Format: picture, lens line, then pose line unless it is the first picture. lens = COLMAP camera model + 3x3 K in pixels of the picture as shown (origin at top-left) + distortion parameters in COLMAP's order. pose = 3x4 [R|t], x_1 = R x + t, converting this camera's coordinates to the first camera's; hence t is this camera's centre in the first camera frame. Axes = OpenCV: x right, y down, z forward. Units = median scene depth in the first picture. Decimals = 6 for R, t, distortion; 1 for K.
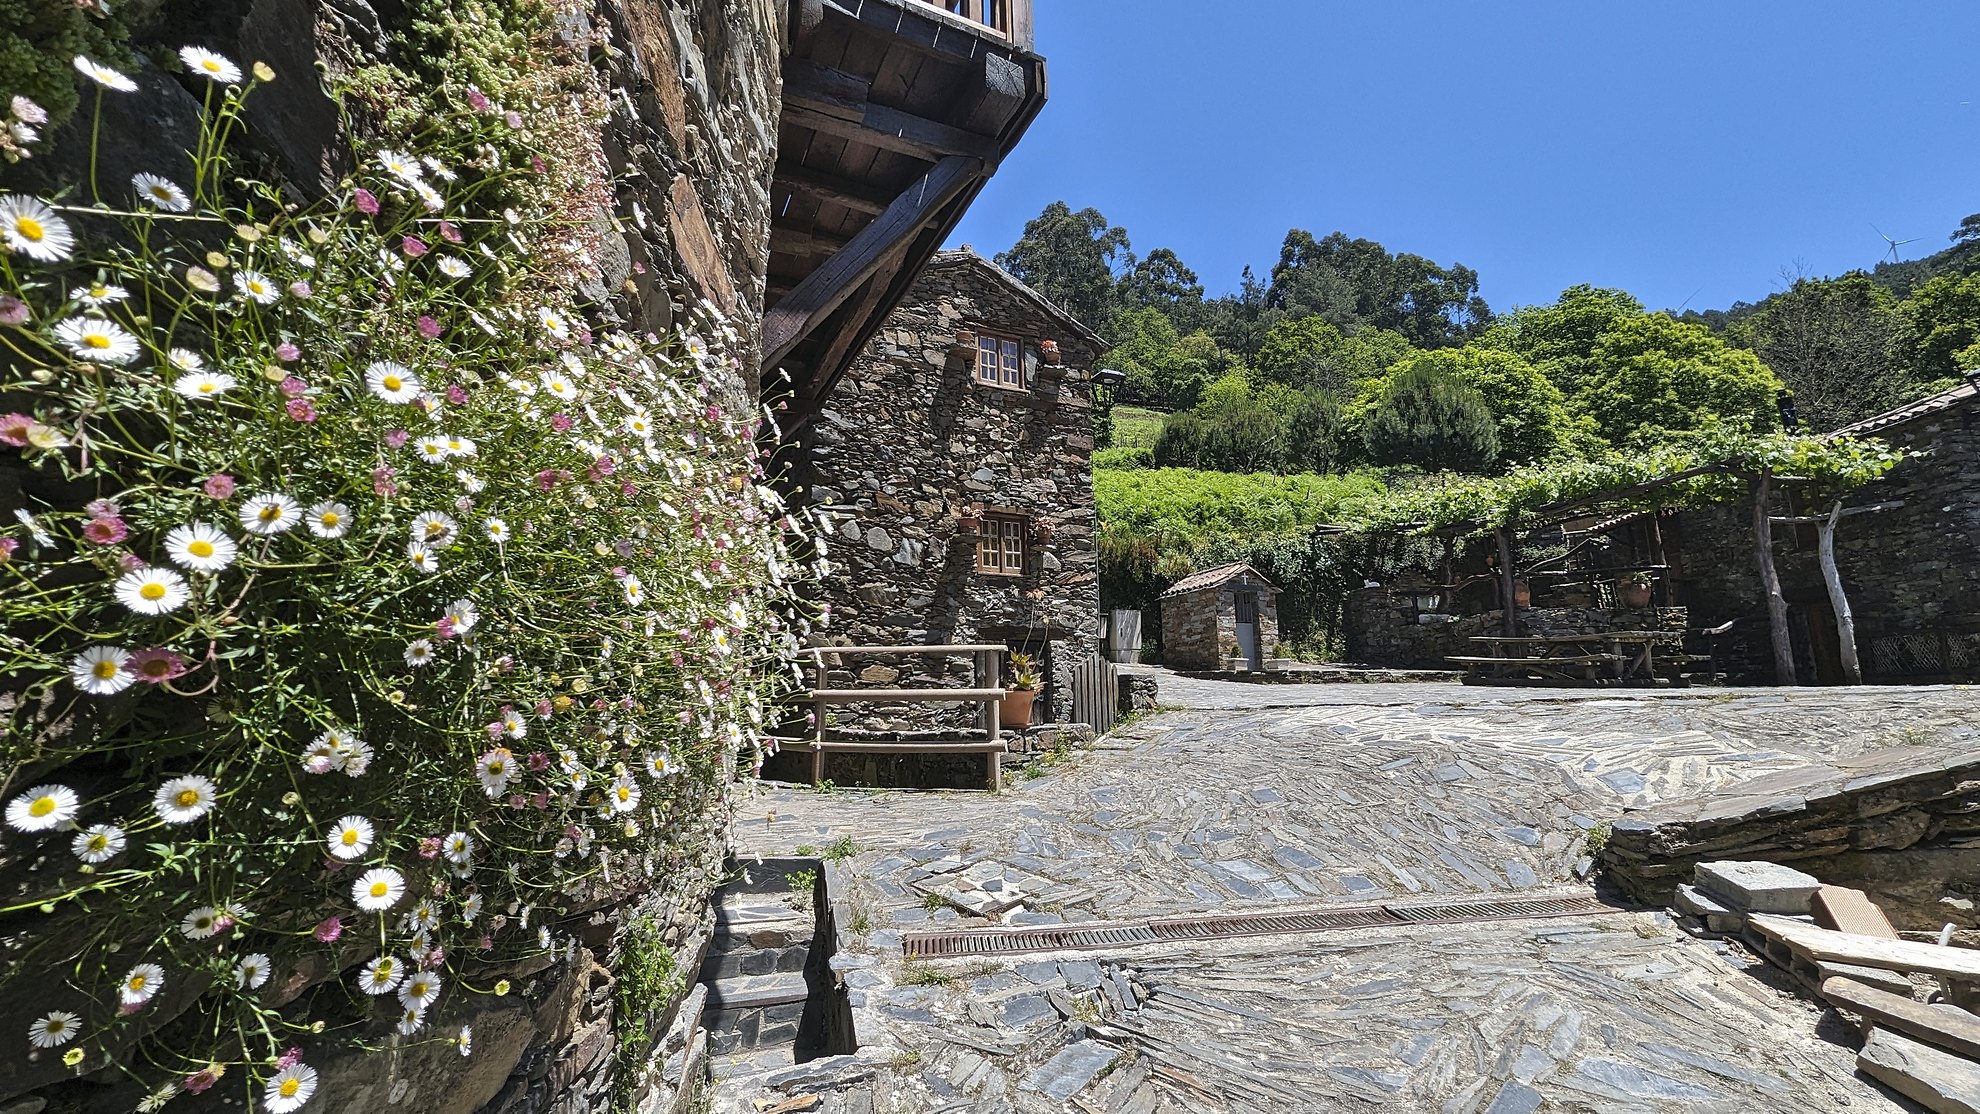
lens RADIAL K [[788.5, 0, 993.2], [0, 788.5, 559.0], [0, 0, 1]] dist [-0.000789, 0.000079]
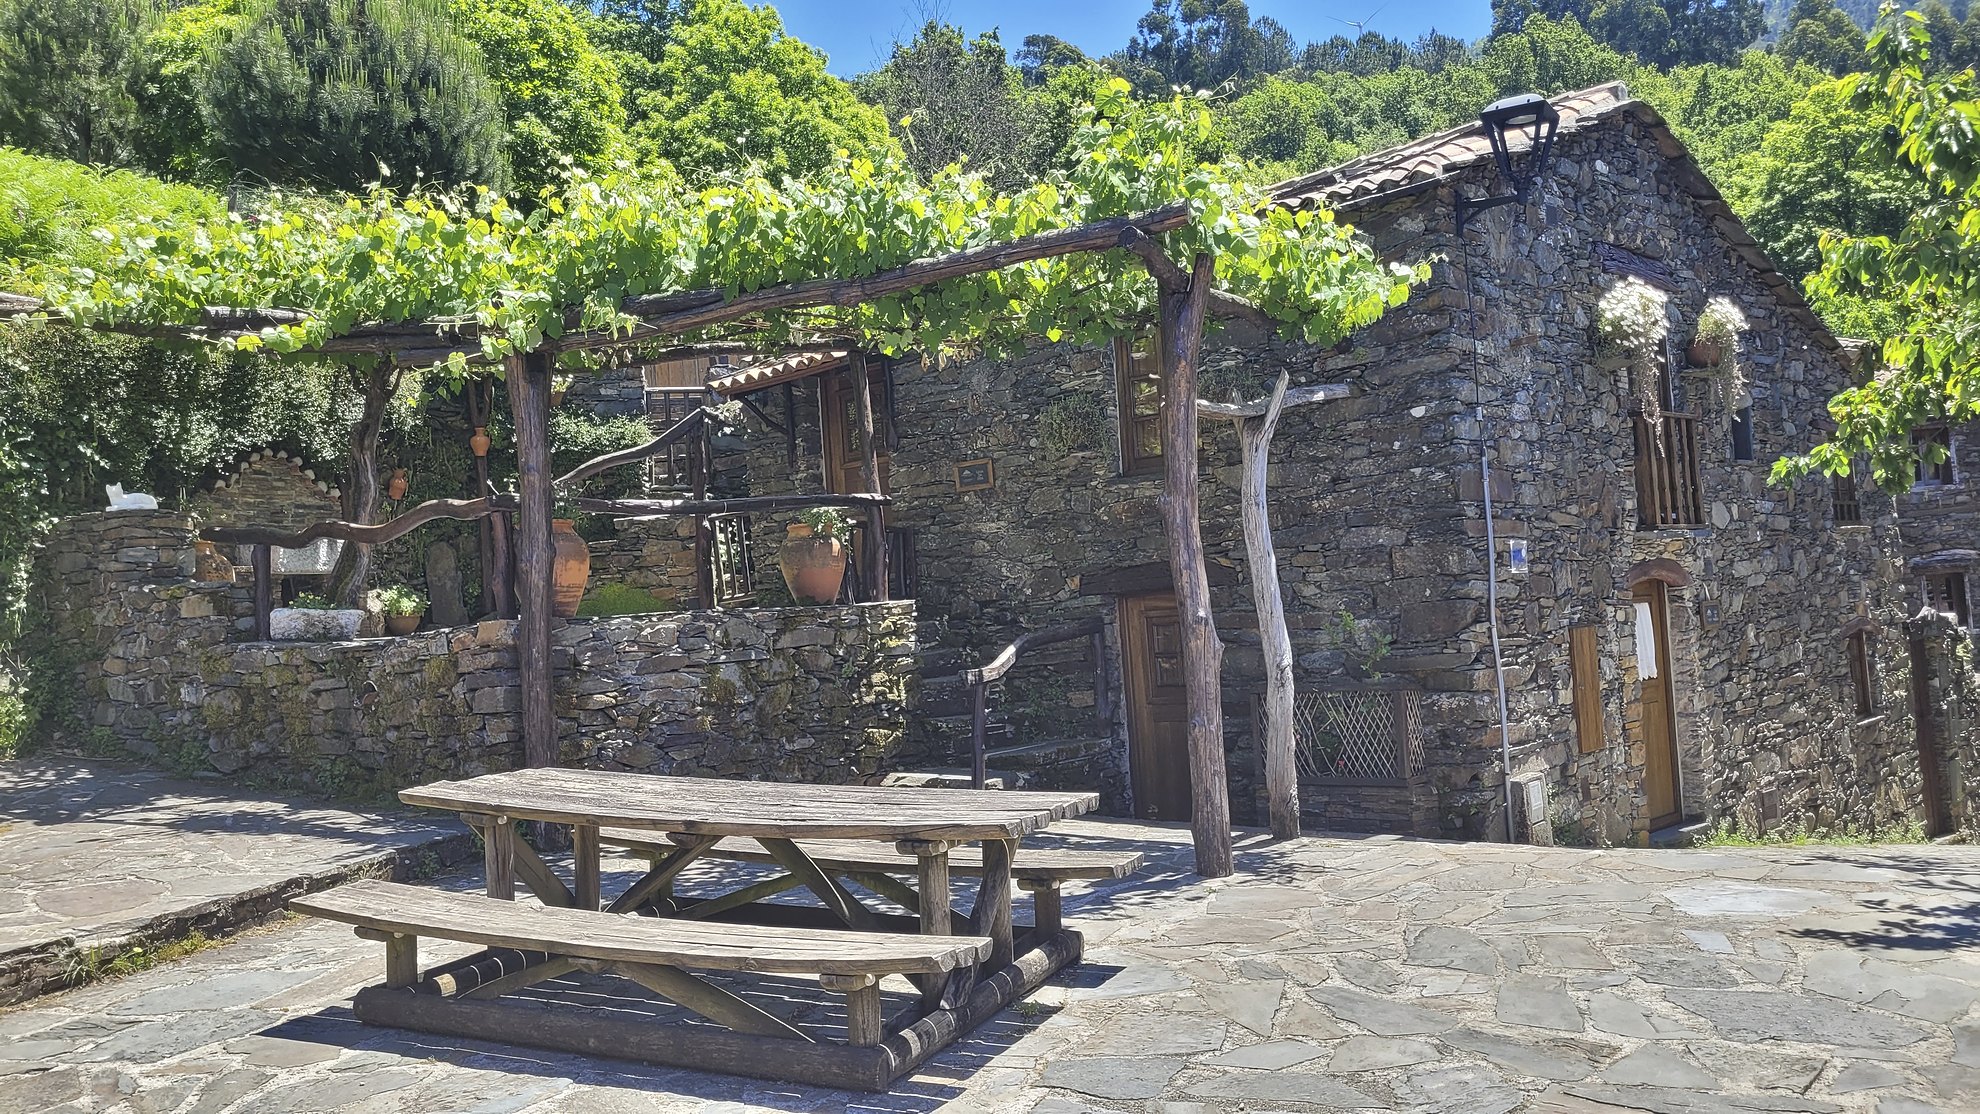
lens RADIAL K [[1466.5, 0, 991.5], [0, 1466.5, 557.4], [0, 0, 1]] dist [0.011582, -0.002777]
pose [[0.617239, -0.002658, 0.786771, 0.235725], [-0.080035, 0.994595, 0.066149, -0.010238], [-0.782695, -0.103799, 0.613690, 0.384102]]
